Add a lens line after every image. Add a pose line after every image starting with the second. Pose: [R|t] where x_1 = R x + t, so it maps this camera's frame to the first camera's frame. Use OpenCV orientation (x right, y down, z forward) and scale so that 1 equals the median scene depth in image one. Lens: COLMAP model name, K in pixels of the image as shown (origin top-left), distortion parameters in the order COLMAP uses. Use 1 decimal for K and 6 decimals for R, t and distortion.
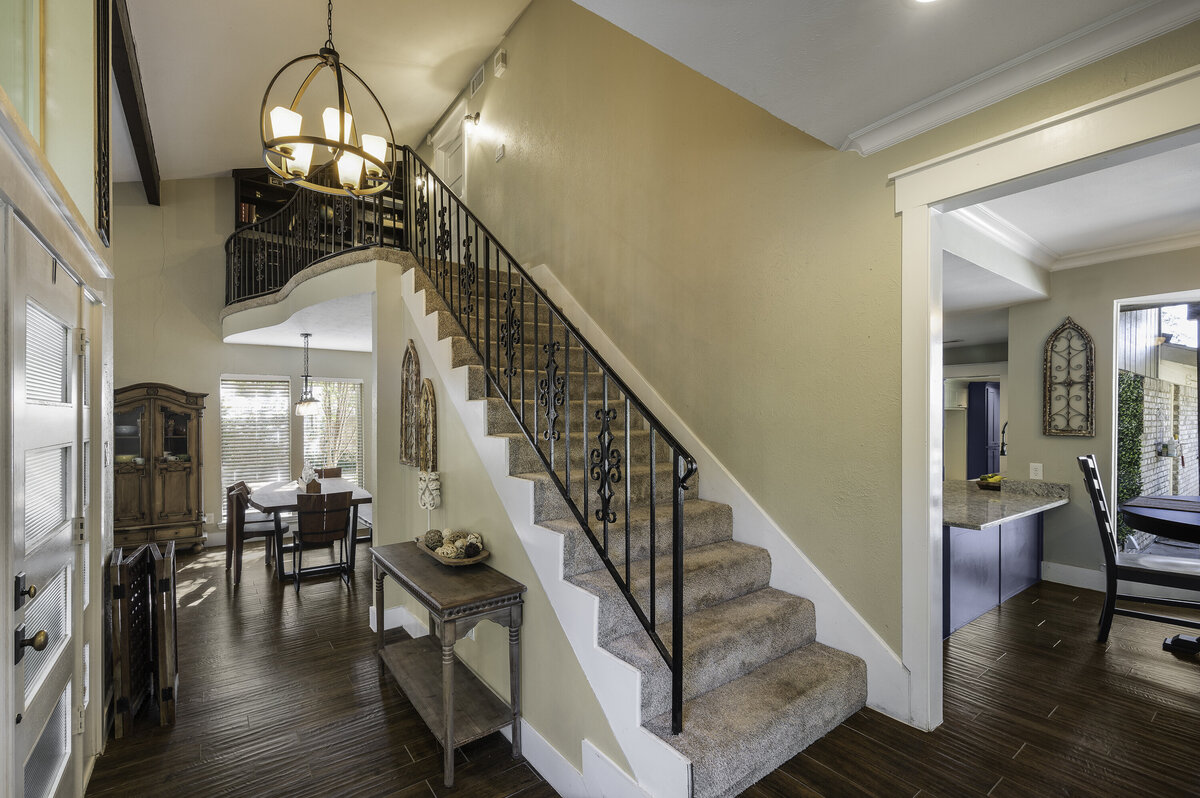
lens RADIAL K [[520.2, 0, 609.5], [0, 520.2, 418.2], [0, 0, 1]] dist [0.003359, -0.000605]
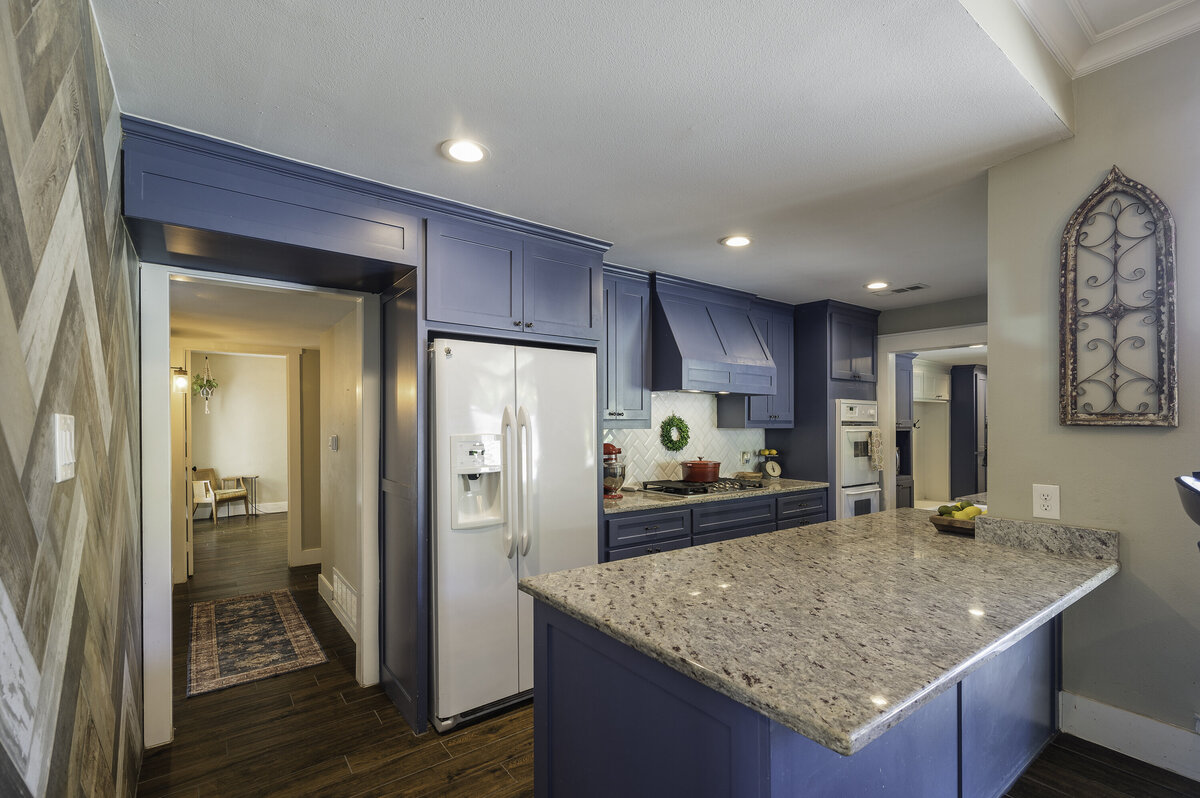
lens RADIAL K [[520.2, 0, 615.8], [0, 520.2, 420.3], [0, 0, 1]] dist [0.003359, -0.000605]
pose [[0.999987, -0.003011, 0.004180, 0.428884], [0.003043, 0.999966, -0.007726, 0.030136], [-0.004157, 0.007738, 0.999961, 0.531200]]
